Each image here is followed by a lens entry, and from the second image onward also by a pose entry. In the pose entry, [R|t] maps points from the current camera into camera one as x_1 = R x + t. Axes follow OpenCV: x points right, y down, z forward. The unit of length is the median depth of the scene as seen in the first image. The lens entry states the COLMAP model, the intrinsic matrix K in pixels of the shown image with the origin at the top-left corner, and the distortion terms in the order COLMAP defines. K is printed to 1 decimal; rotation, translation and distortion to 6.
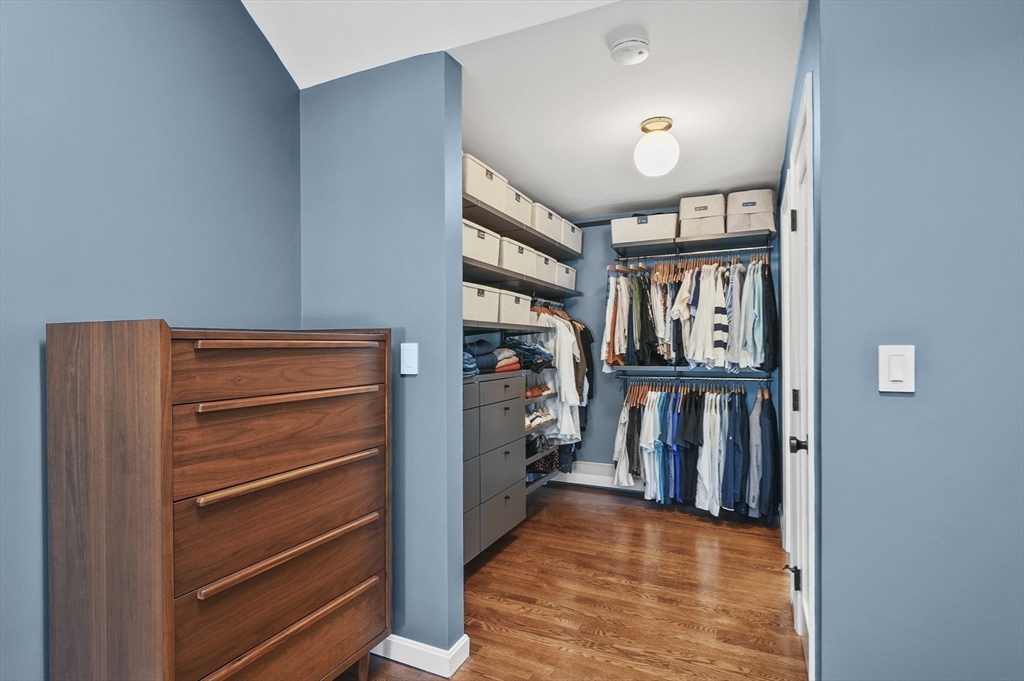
lens RADIAL K [[504.2, 0, 504.6], [0, 504.2, 344.1], [0, 0, 1]] dist [-0.010097, -0.000397]
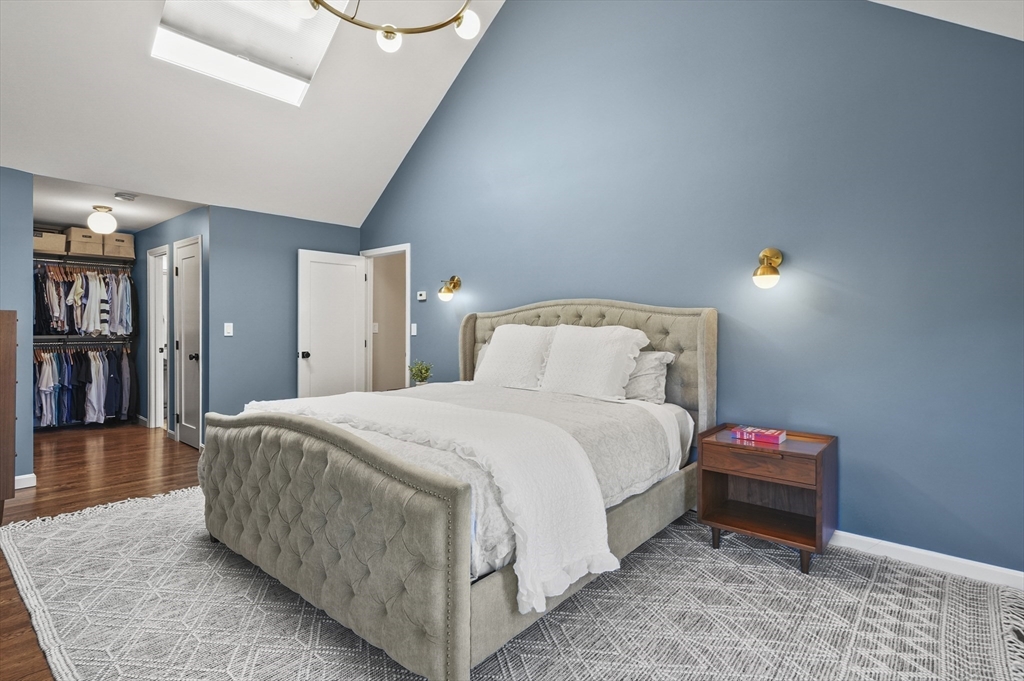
lens RADIAL K [[504.2, 0, 504.6], [0, 504.2, 344.1], [0, 0, 1]] dist [-0.010097, -0.000397]
pose [[0.223911, -0.029291, 0.974169, -0.892989], [-0.012654, 0.999377, 0.032957, 0.003774], [-0.974528, -0.019706, 0.223400, -0.677602]]
